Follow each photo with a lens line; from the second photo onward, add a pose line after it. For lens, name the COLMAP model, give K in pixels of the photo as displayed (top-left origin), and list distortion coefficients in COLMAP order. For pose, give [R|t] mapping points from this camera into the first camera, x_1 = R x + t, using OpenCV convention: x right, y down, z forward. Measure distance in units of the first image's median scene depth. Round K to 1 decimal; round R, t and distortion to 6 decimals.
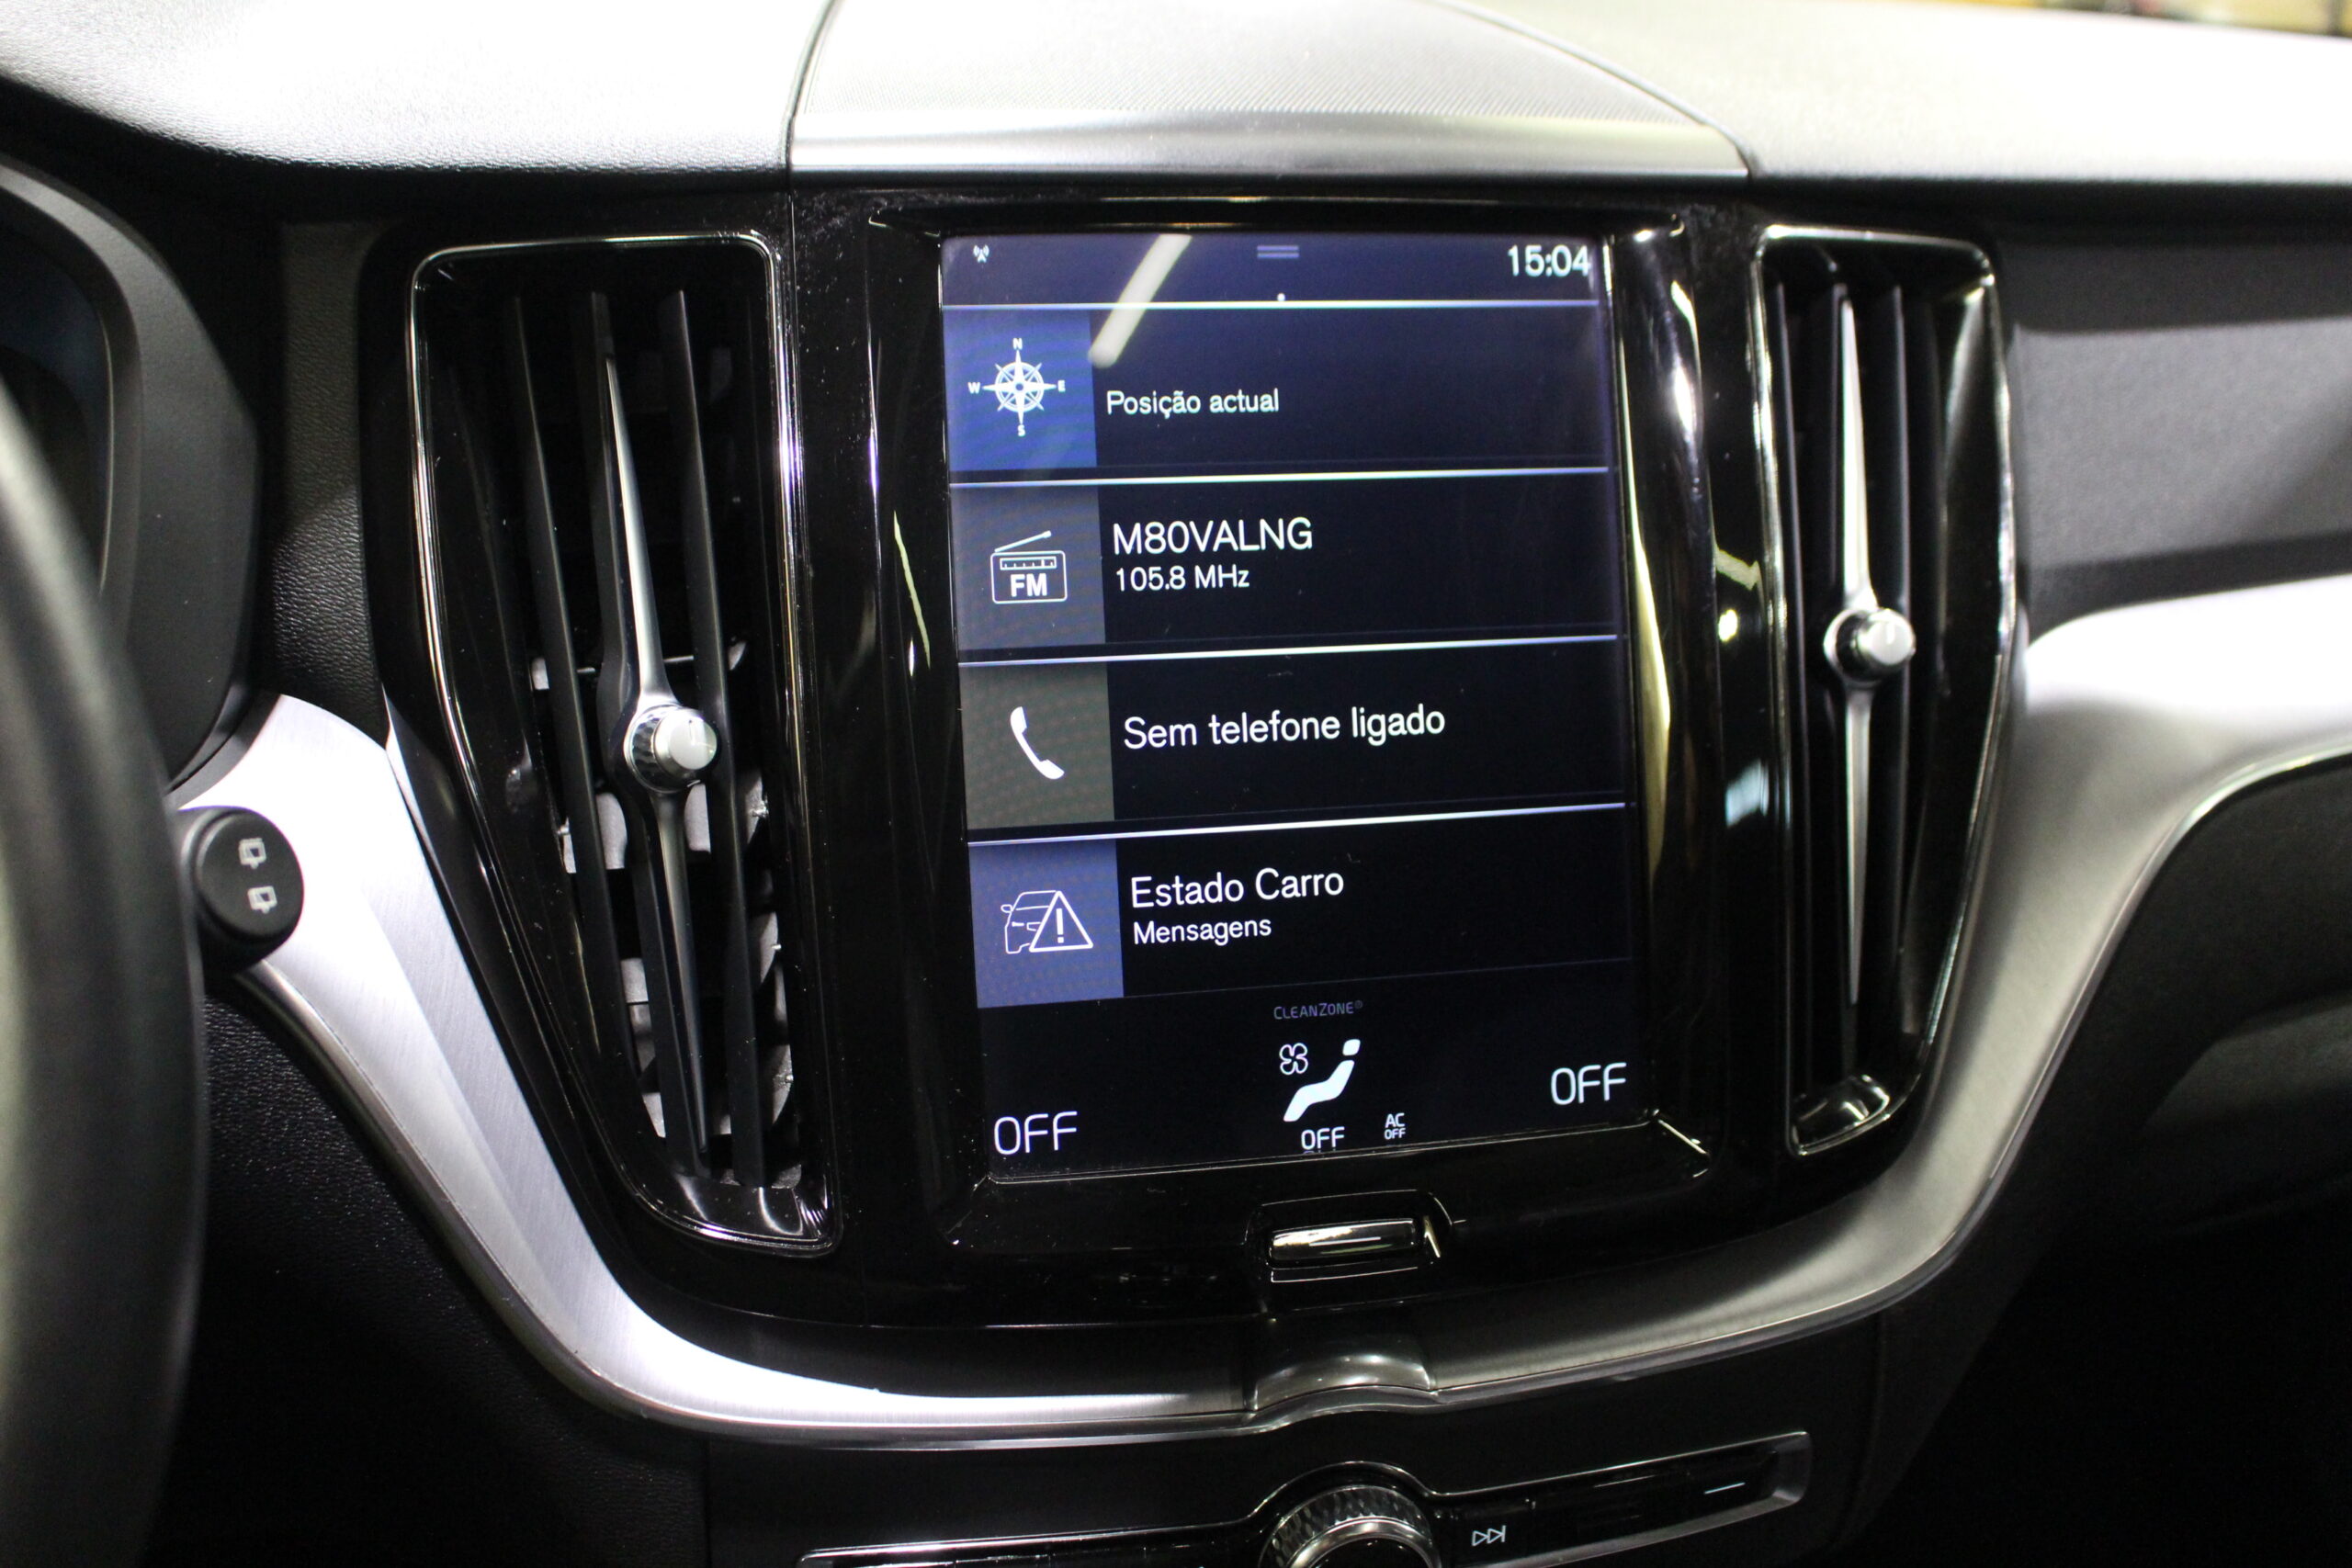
lens RADIAL K [[2287.7, 0, 1176.0], [0, 2287.7, 784.0], [0, 0, 1]] dist [-0.097920, 0.017506]
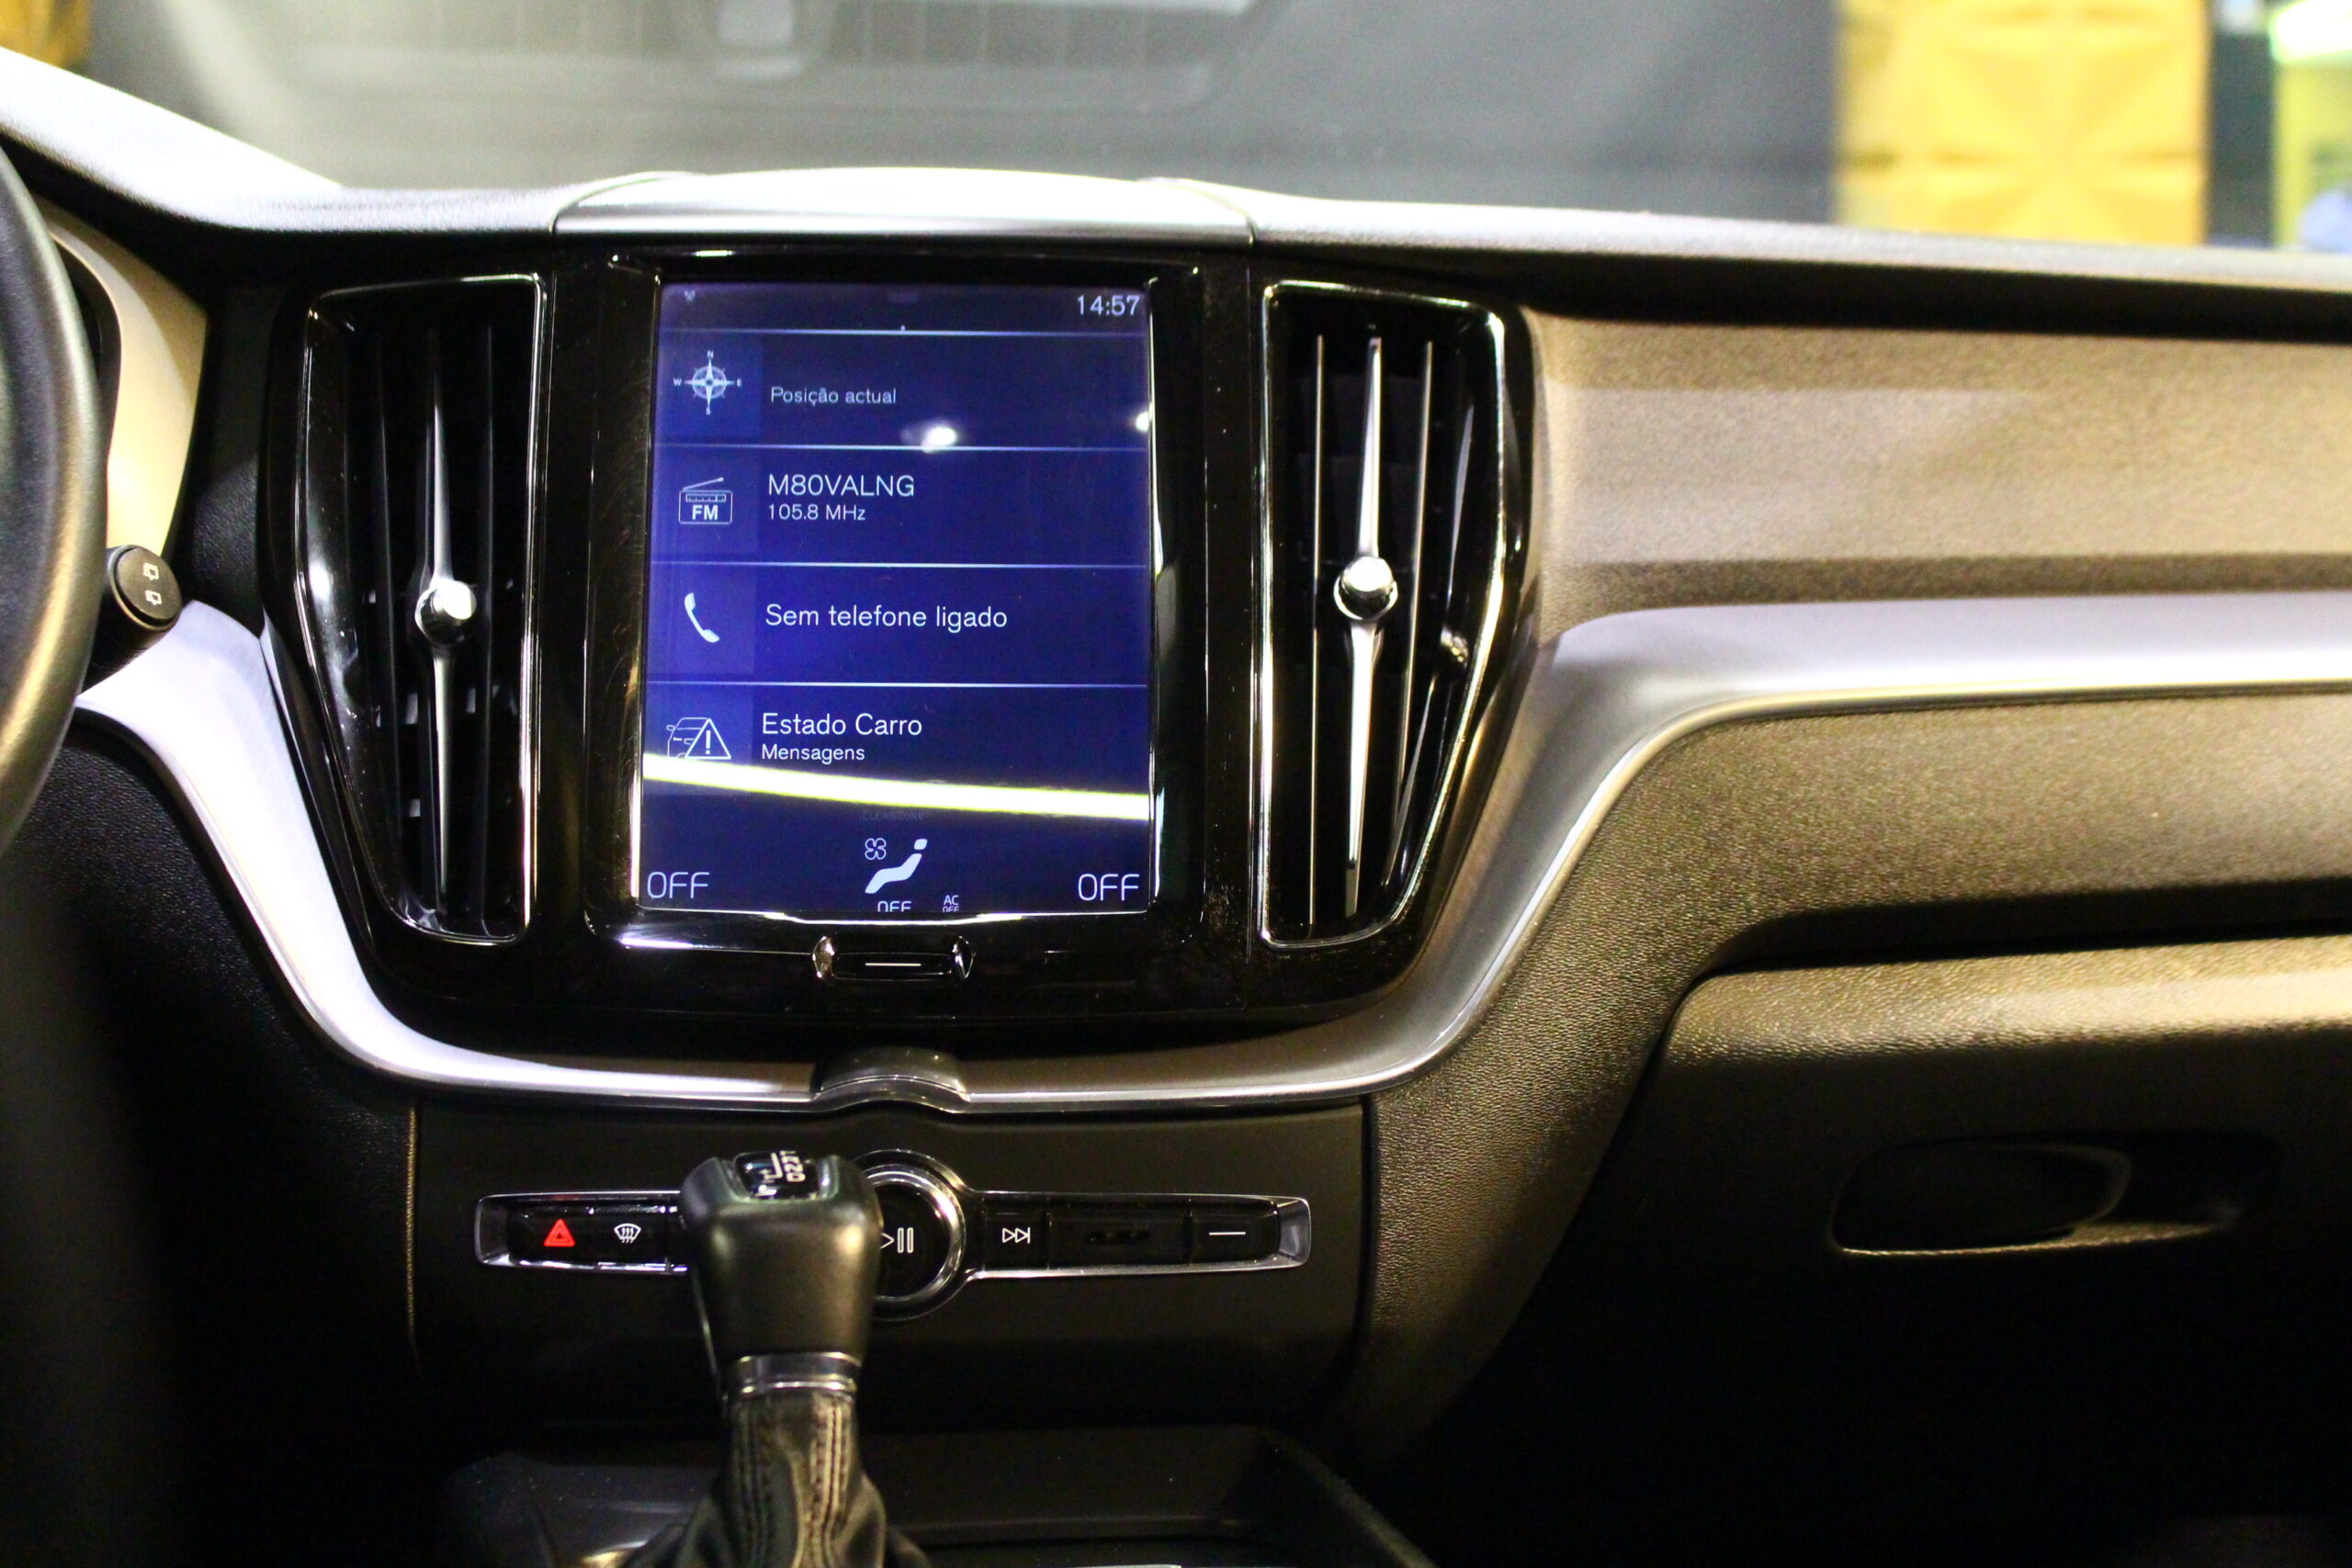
lens RADIAL K [[4036.0, 0, 1176.0], [0, 4036.0, 784.0], [0, 0, 1]] dist [-0.016737, -0.064478]
pose [[0.984040, -0.007190, -0.177804, 0.658260], [-0.046098, 0.954774, -0.293737, 0.785324], [0.171874, 0.297246, 0.939204, -1.236387]]
